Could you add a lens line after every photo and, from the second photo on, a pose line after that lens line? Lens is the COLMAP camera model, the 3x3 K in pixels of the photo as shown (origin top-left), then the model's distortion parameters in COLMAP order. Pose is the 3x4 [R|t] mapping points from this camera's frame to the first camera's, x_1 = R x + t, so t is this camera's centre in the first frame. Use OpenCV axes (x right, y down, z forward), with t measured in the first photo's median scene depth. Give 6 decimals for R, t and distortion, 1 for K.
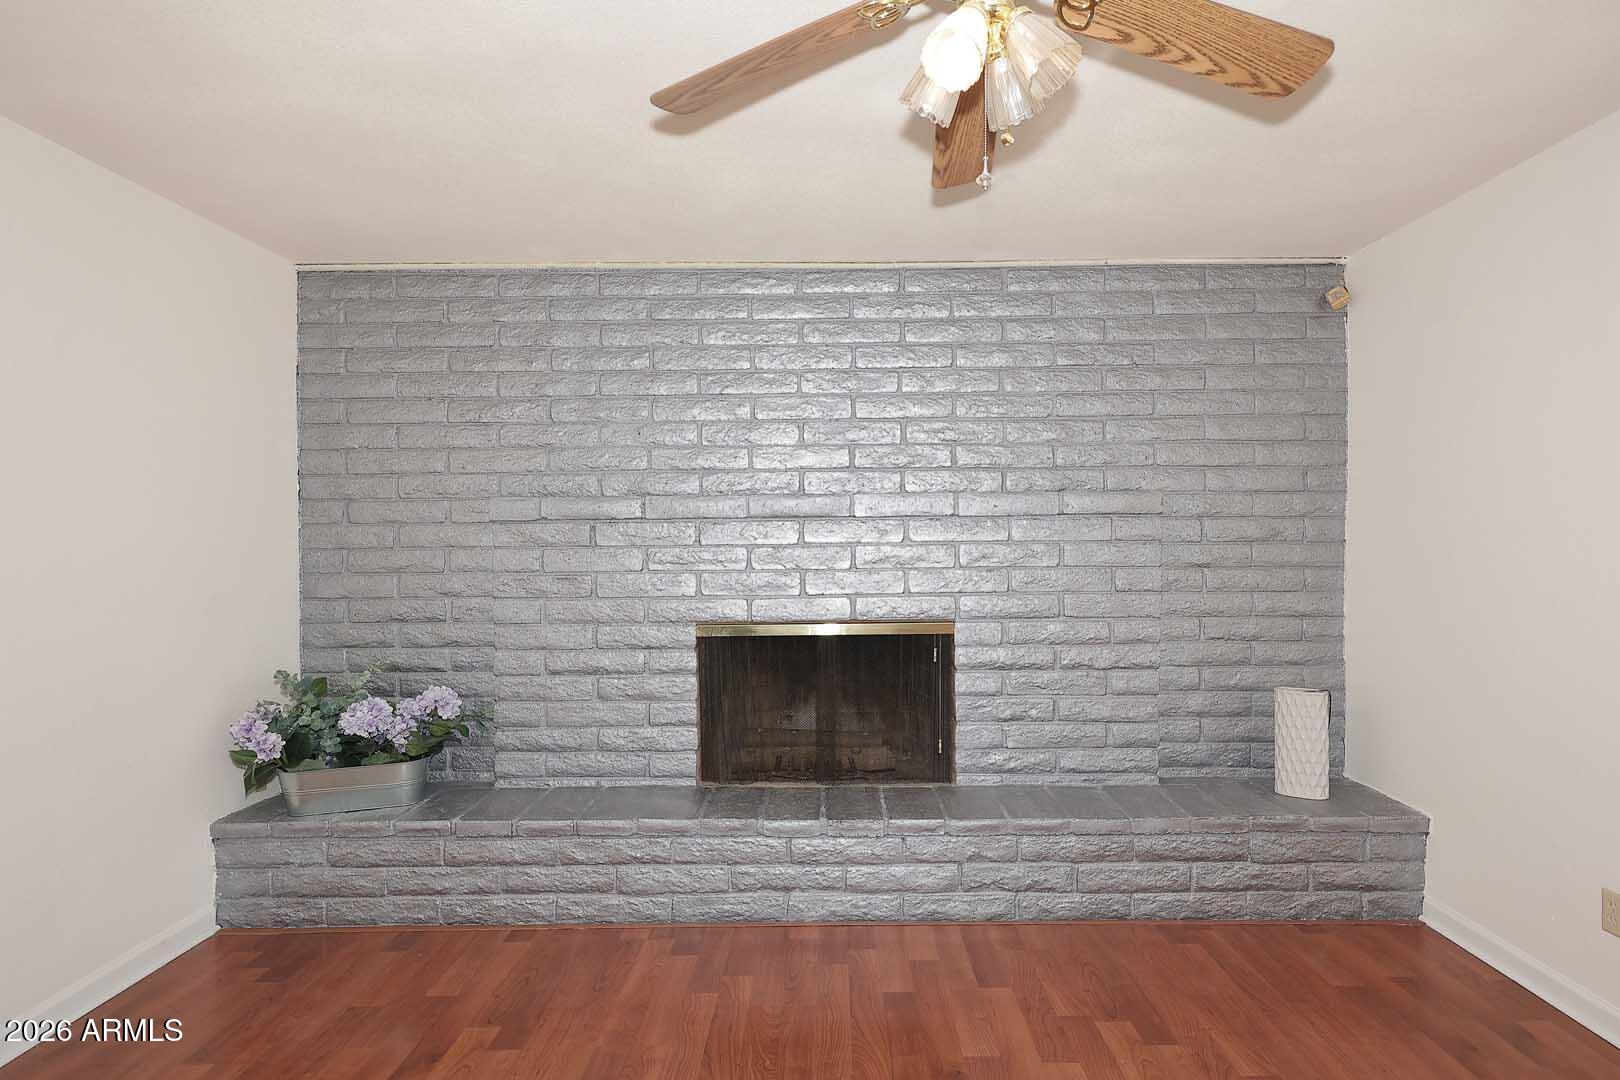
lens RADIAL K [[853.7, 0, 814.1], [0, 853.7, 535.8], [0, 0, 1]] dist [0.003680, -0.000521]
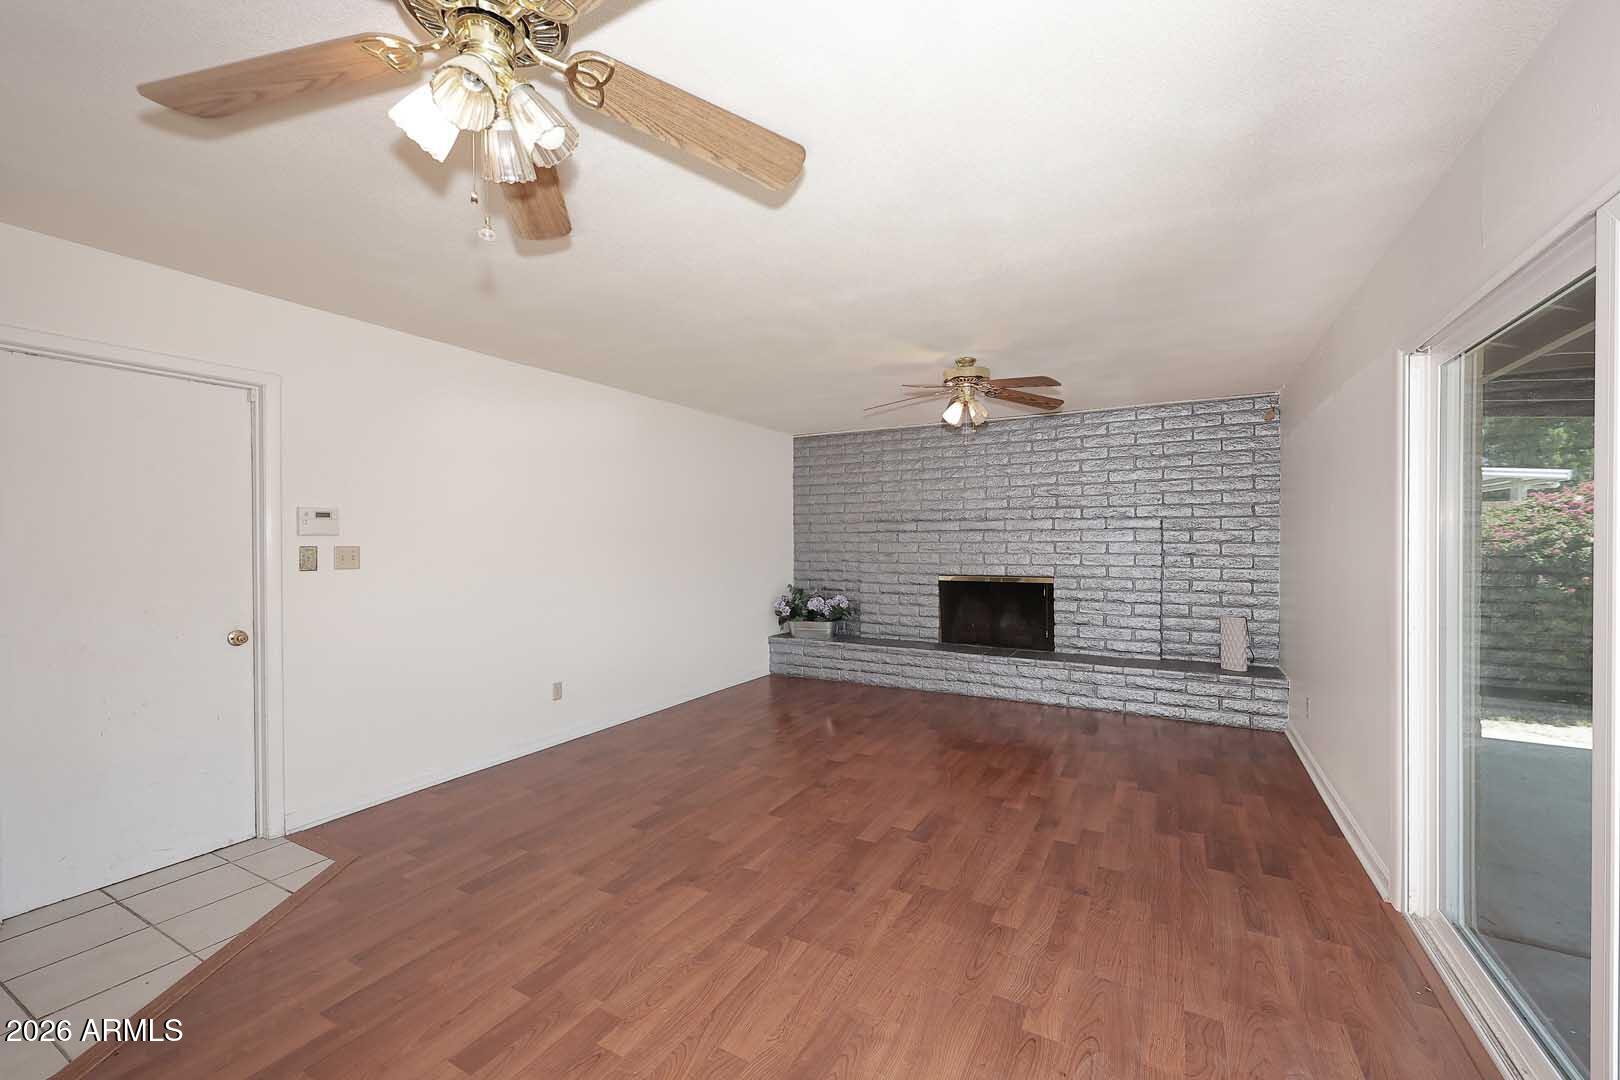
lens RADIAL K [[659.1, 0, 811.8], [0, 659.1, 541.3], [0, 0, 1]] dist [-0.000726, 0.000910]
pose [[0.883716, 0.006982, -0.467972, 0.411193], [-0.003440, 0.999959, 0.008422, -0.005516], [0.468011, -0.005833, 0.883703, -0.793063]]
